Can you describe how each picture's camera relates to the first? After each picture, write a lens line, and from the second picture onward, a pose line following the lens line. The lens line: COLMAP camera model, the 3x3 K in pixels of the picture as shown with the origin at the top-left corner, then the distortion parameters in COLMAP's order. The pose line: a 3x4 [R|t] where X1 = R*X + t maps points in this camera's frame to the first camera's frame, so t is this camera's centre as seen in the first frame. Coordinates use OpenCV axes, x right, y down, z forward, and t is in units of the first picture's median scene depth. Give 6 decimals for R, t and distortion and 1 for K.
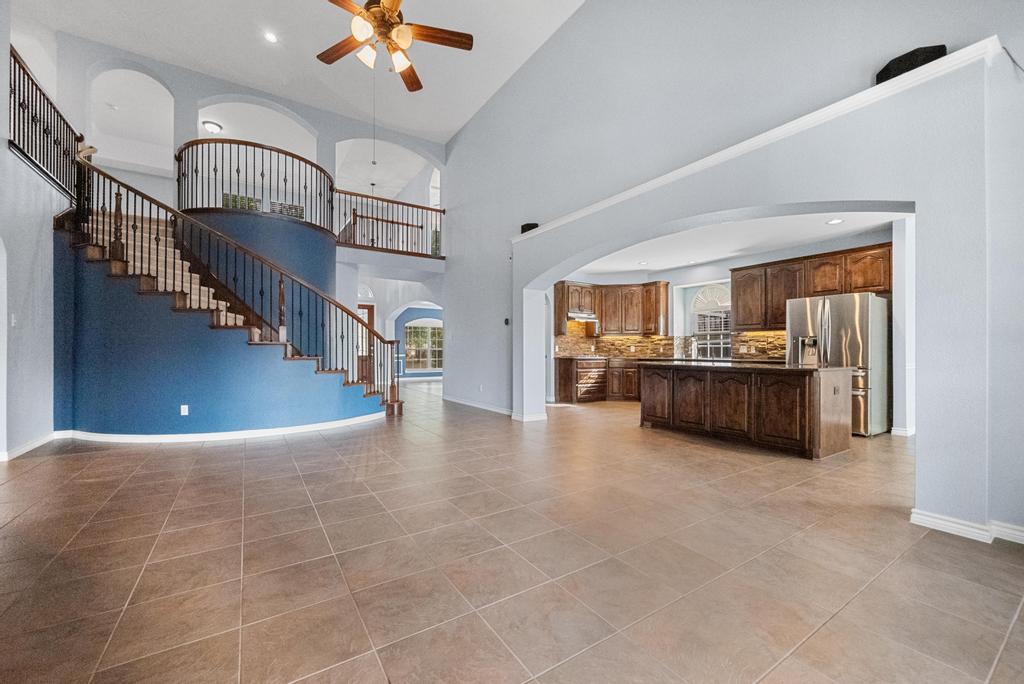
lens RADIAL K [[405.5, 0, 507.6], [0, 405.5, 342.1], [0, 0, 1]] dist [0.001836, 0.000037]
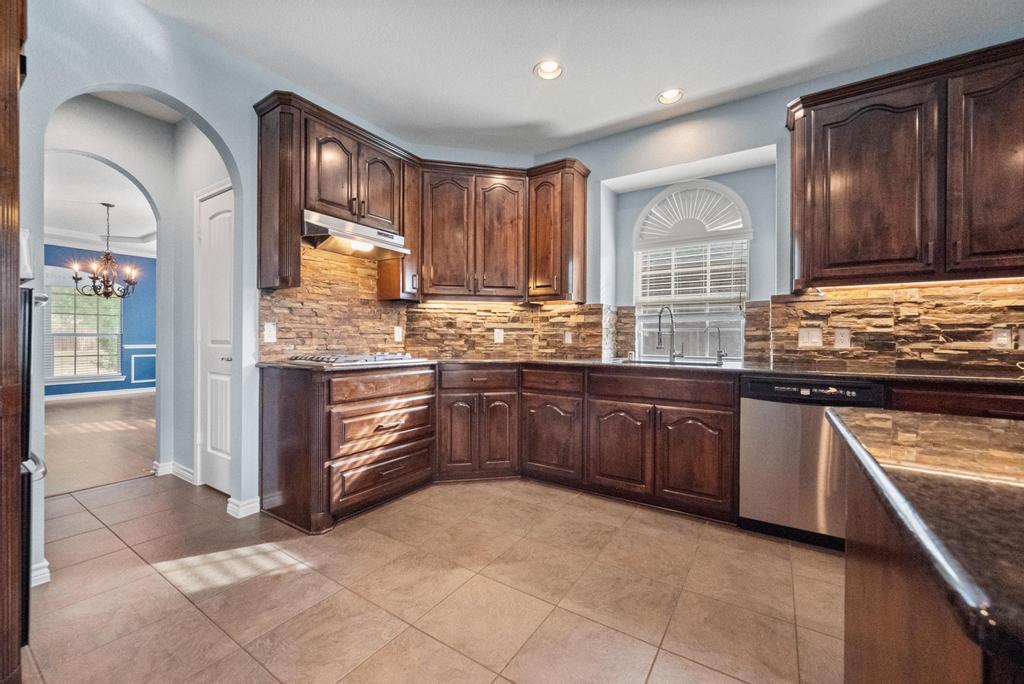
lens RADIAL K [[405.5, 0, 510.8], [0, 405.5, 334.1], [0, 0, 1]] dist [0.001836, 0.000037]
pose [[0.915326, 0.006086, 0.402668, 0.164699], [-0.011501, 0.999873, 0.011032, 0.011152], [-0.402549, -0.014729, 0.915280, 0.660130]]
